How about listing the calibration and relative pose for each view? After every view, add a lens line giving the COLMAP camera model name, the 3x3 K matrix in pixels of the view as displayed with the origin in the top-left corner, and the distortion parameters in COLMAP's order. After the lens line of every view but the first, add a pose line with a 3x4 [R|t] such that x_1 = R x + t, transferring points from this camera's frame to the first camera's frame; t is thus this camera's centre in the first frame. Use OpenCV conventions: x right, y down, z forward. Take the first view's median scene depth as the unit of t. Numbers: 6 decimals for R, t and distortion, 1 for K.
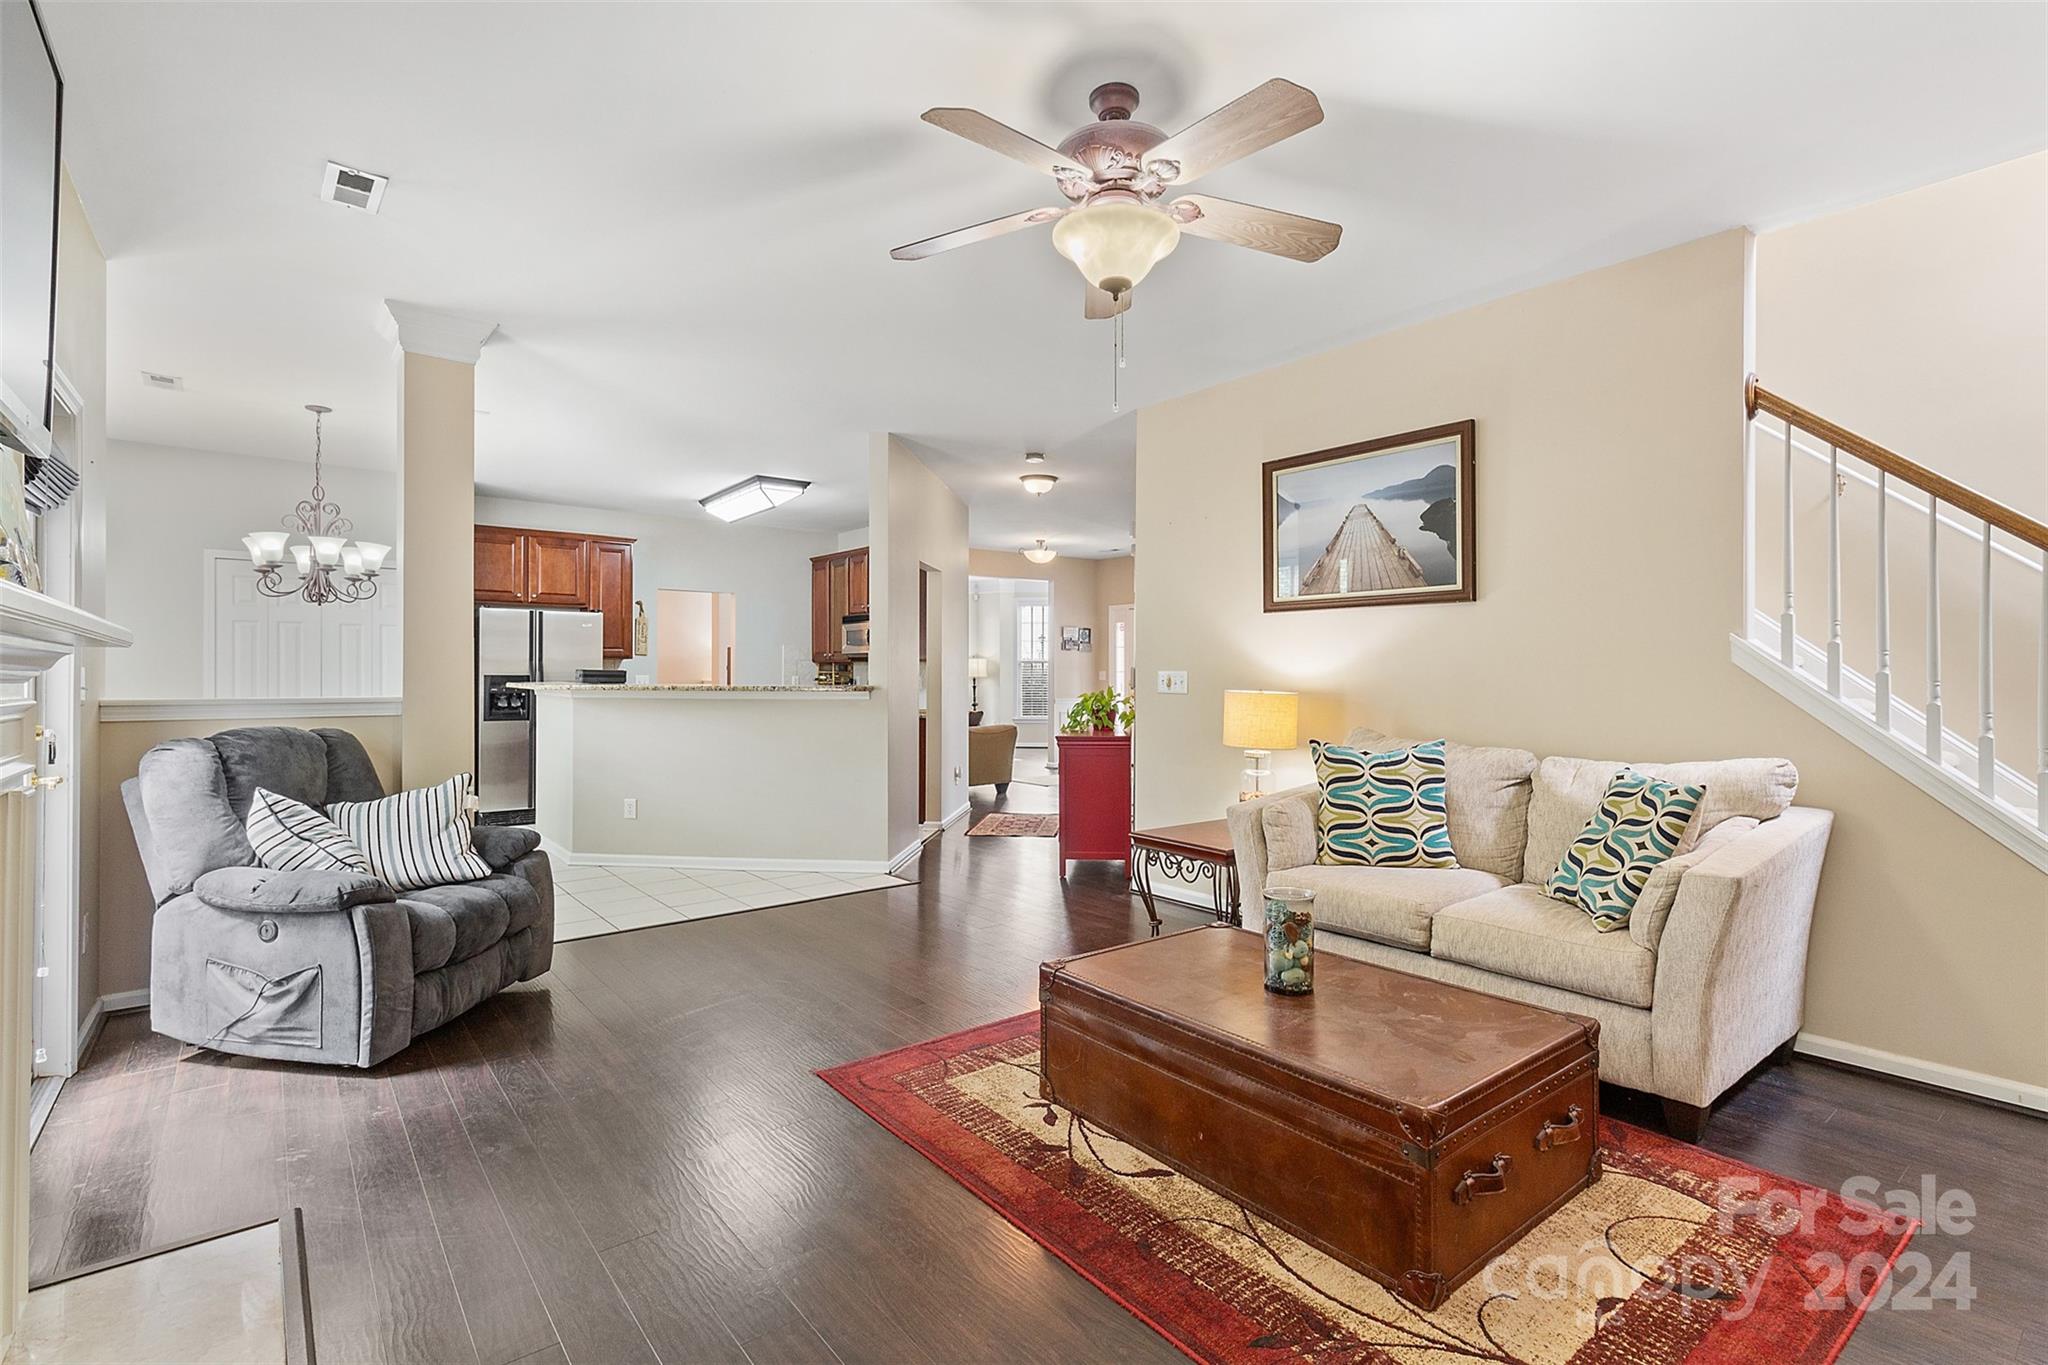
lens RADIAL K [[950.0, 0, 1051.8], [0, 950.0, 673.9], [0, 0, 1]] dist [-0.001570, -0.000514]
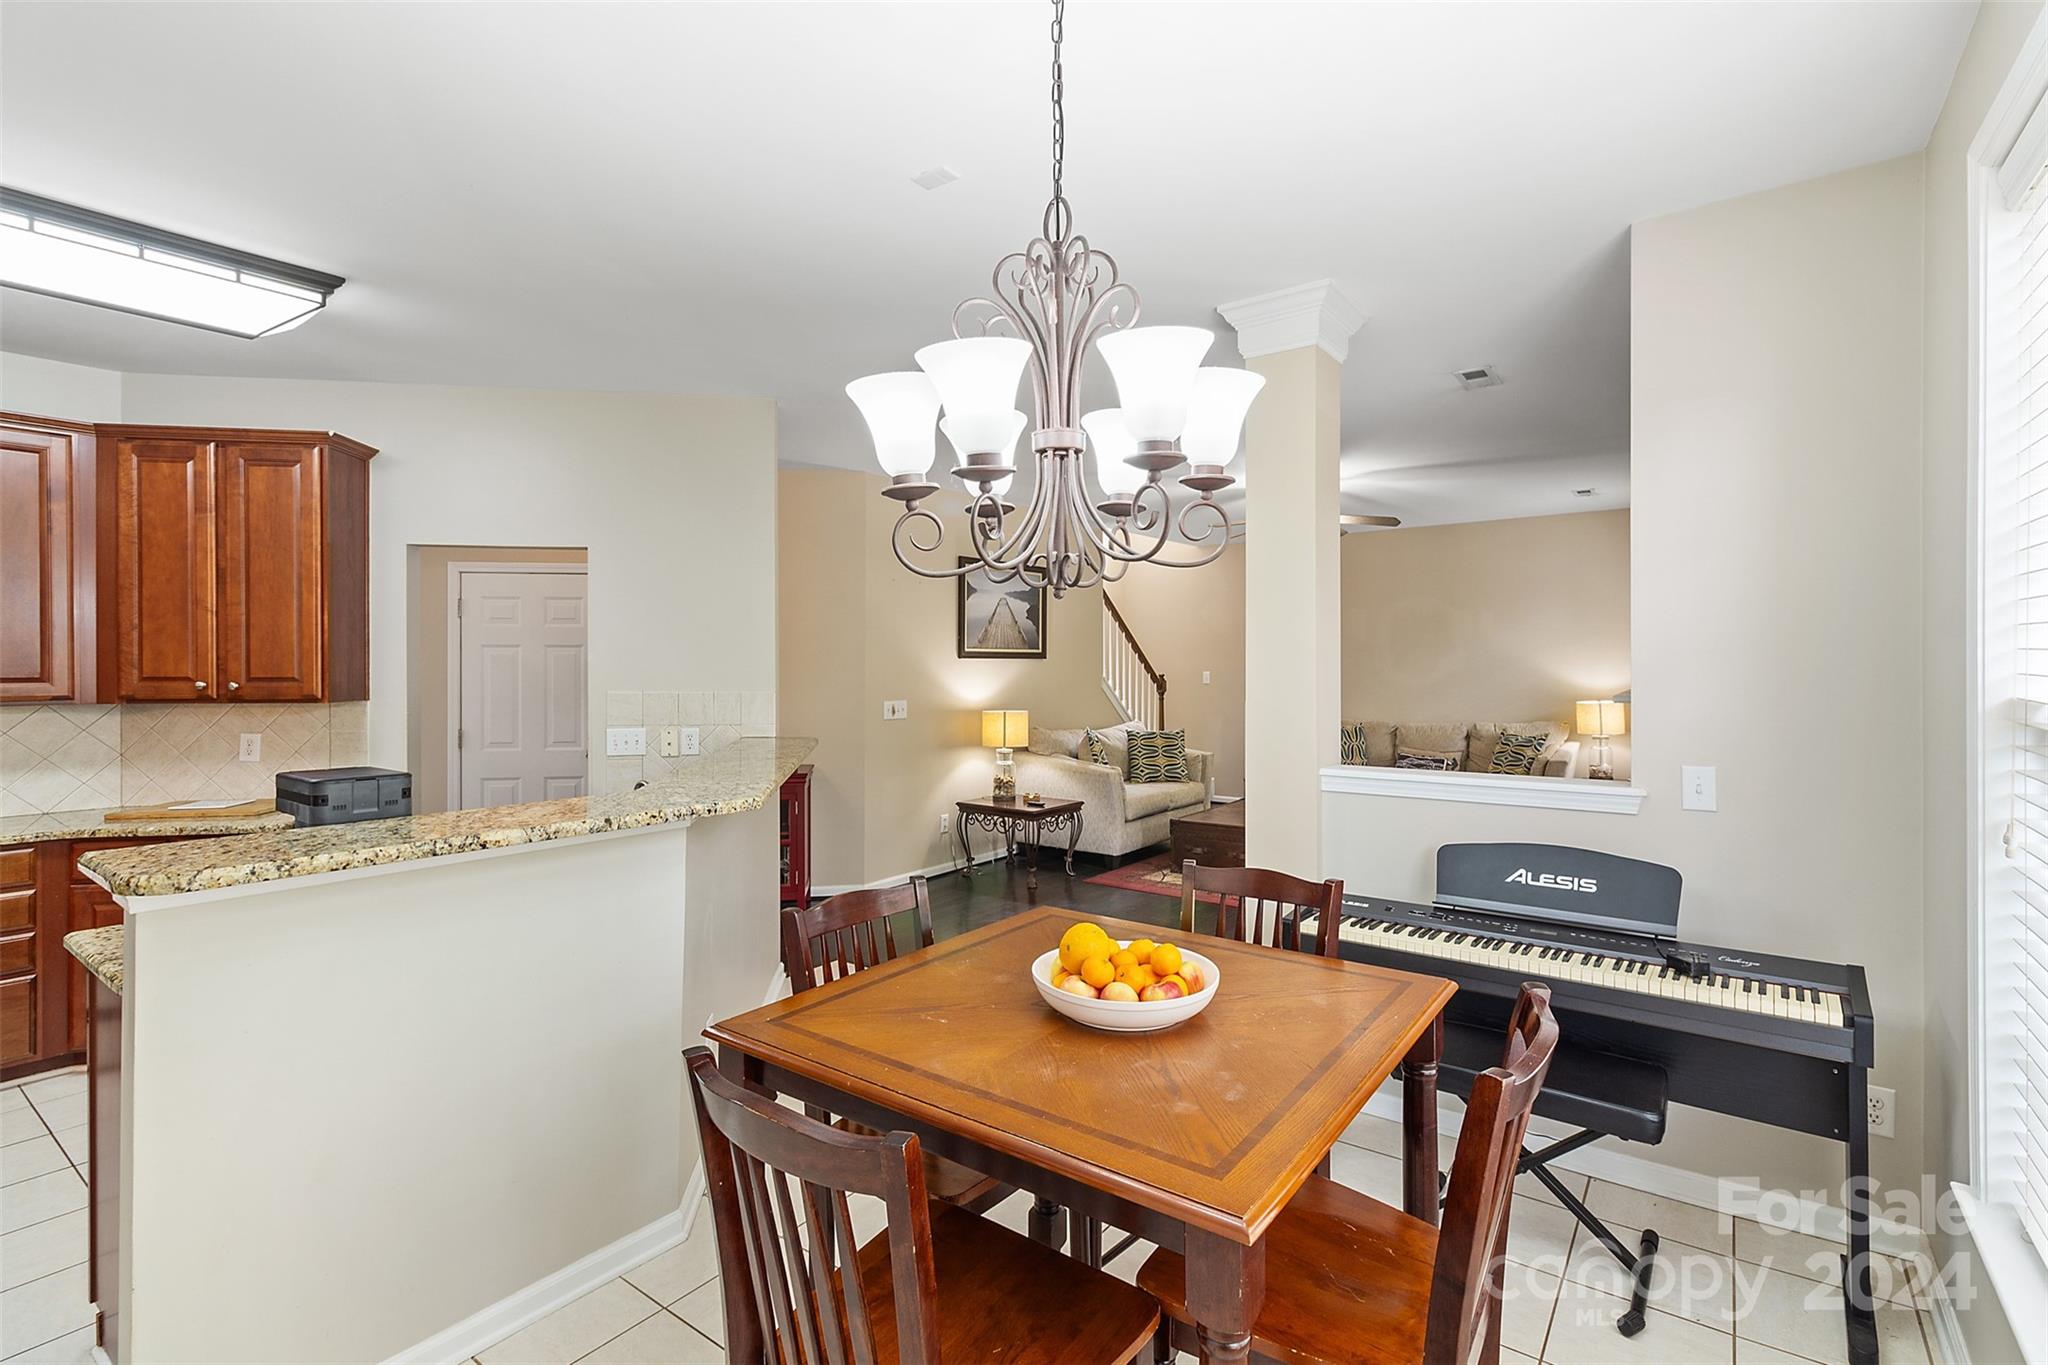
lens RADIAL K [[950.0, 0, 1051.8], [0, 950.0, 673.9], [0, 0, 1]] dist [-0.001570, -0.000514]
pose [[-0.257828, -0.012724, 0.966107, -1.450600], [0.003583, 0.999894, 0.014126, -0.071423], [-0.966184, 0.007104, -0.257755, 1.468198]]
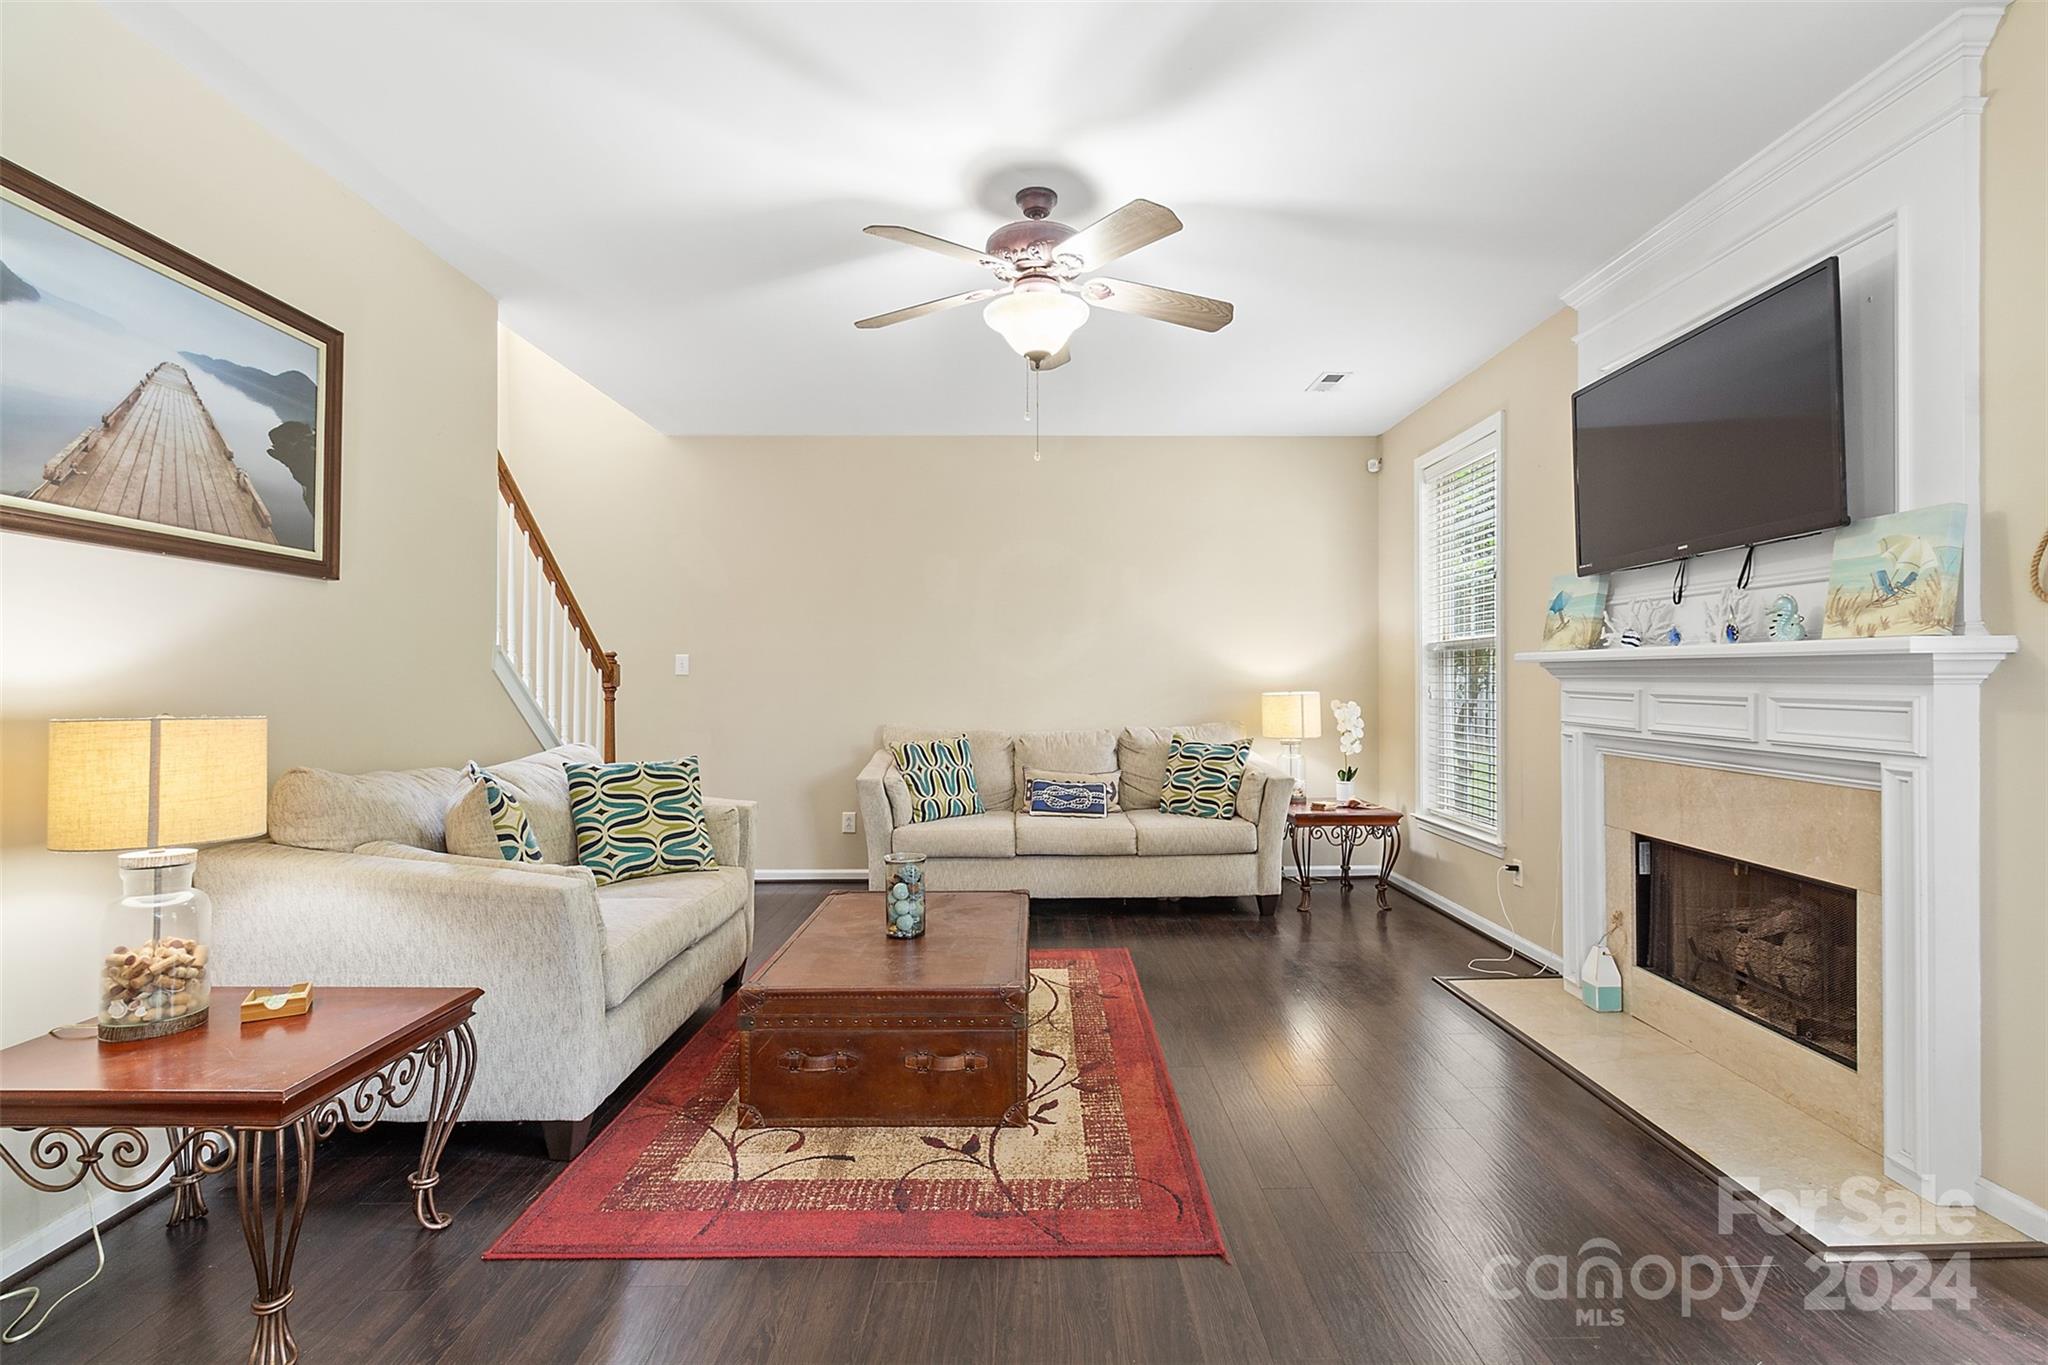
lens RADIAL K [[950.0, 0, 1051.8], [0, 950.0, 673.9], [0, 0, 1]] dist [-0.001570, -0.000514]
pose [[-0.789560, 0.003429, 0.613664, -0.429277], [-0.000833, 0.999977, -0.006660, -0.000163], [-0.613673, -0.005769, -0.789539, 1.211426]]
